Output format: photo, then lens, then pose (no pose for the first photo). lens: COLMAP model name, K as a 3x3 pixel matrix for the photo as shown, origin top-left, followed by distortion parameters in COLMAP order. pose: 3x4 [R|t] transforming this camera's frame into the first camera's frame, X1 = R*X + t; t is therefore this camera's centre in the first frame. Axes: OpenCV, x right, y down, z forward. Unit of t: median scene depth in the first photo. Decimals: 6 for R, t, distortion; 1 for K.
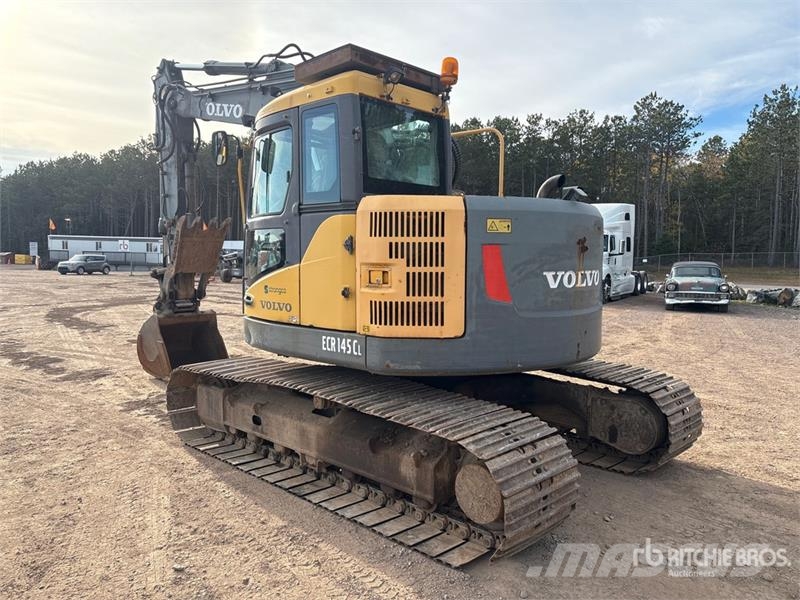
lens RADIAL K [[601.3, 0, 403.1], [0, 601.3, 293.8], [0, 0, 1]] dist [0.050119, -0.050180]
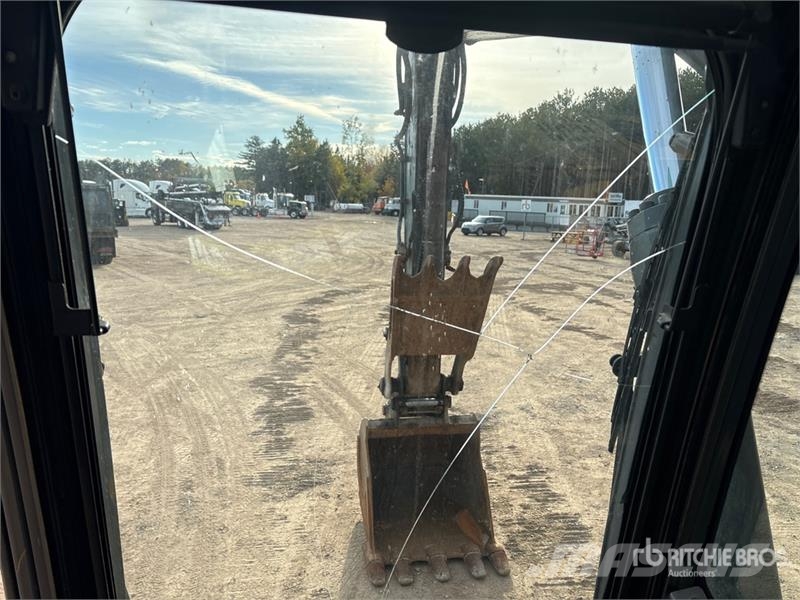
lens RADIAL K [[601.3, 0, 398.2], [0, 601.3, 298.5], [0, 0, 1]] dist [0.050119, -0.050180]
pose [[0.789849, 0.111939, -0.602999, -0.061168], [-0.061626, 0.992712, 0.103561, -0.129299], [0.610197, -0.044637, 0.790991, 0.556951]]
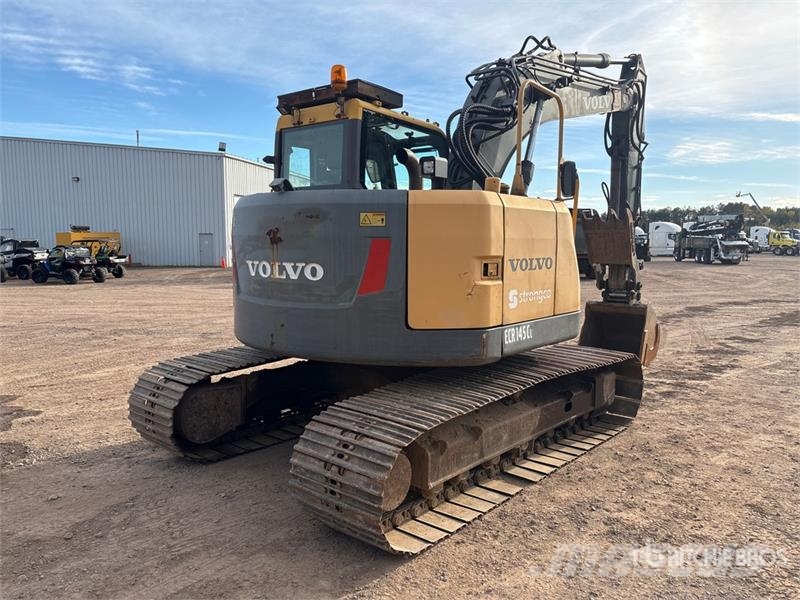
lens RADIAL K [[601.3, 0, 400.1], [0, 601.3, 304.0], [0, 0, 1]] dist [0.050119, -0.050180]
pose [[0.057333, 0.100432, -0.993291, 0.633467], [-0.071402, 0.992792, 0.096260, -0.038809], [0.995798, 0.065404, 0.064091, 0.561666]]
